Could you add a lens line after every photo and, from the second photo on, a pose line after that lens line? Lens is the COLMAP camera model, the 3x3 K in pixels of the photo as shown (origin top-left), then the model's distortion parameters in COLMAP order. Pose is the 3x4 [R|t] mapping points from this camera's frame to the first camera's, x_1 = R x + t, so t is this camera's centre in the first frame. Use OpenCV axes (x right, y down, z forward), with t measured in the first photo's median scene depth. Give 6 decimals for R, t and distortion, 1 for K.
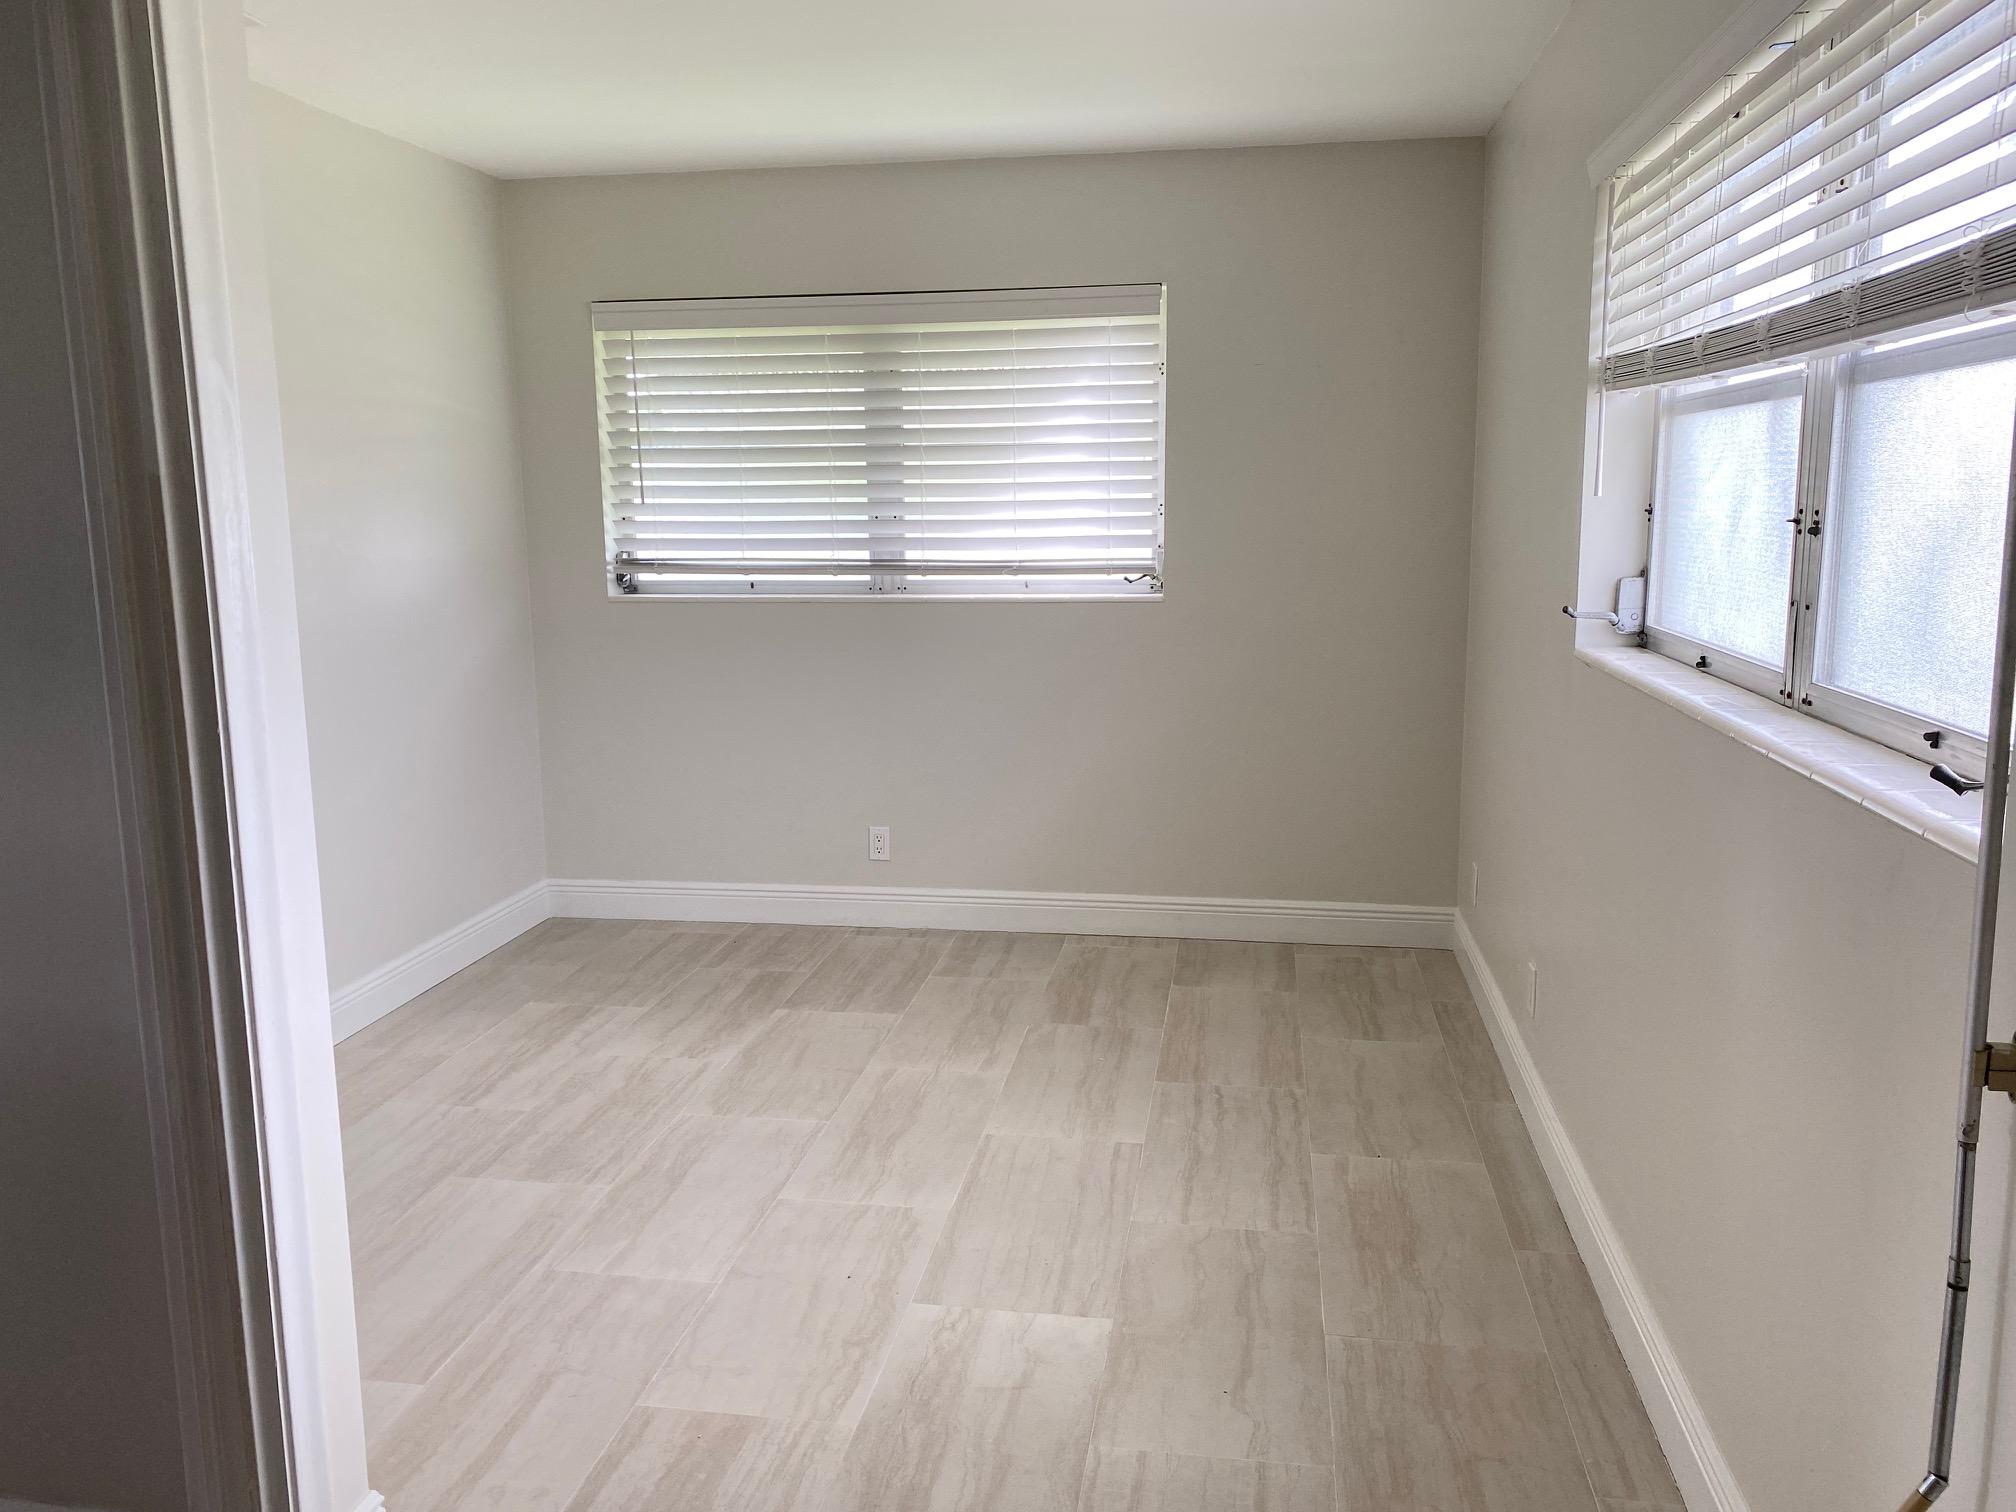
lens RADIAL K [[1523.8, 0, 1008.0], [0, 1523.8, 756.0], [0, 0, 1]] dist [0.042363, -0.006428]
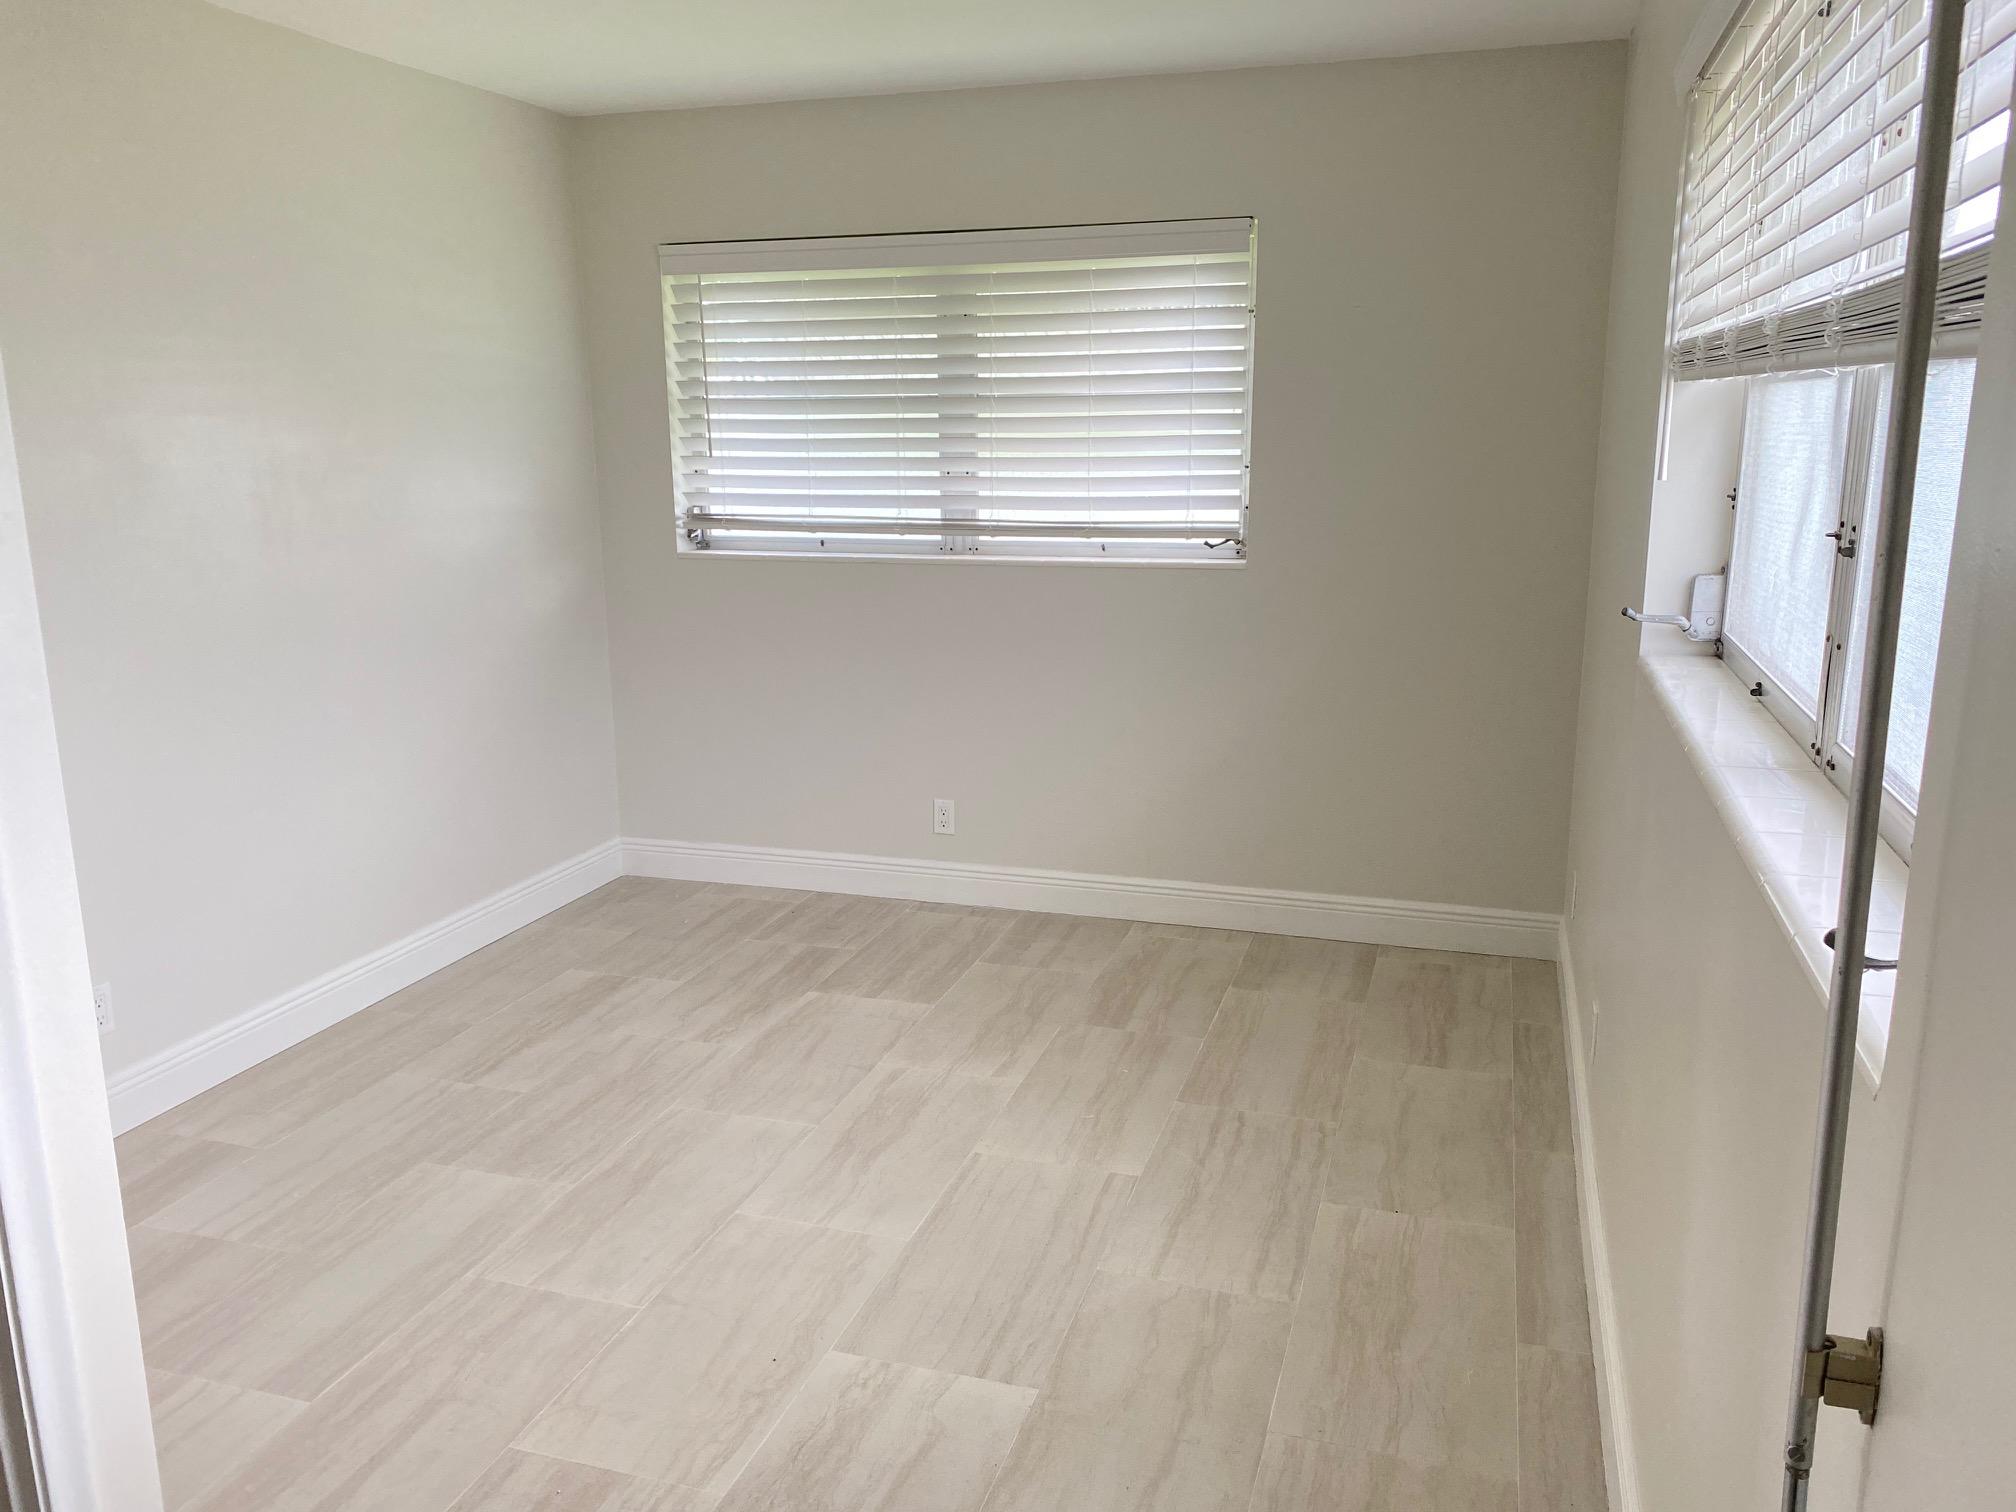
lens RADIAL K [[1501.1, 0, 1043.5], [0, 1501.1, 765.8], [0, 0, 1]] dist [0.034983, 0.002265]
pose [[0.989307, 0.036395, -0.141232, 0.126657], [-0.027762, 0.997651, 0.062622, -0.041077], [0.143179, -0.058031, 0.987994, 0.091322]]
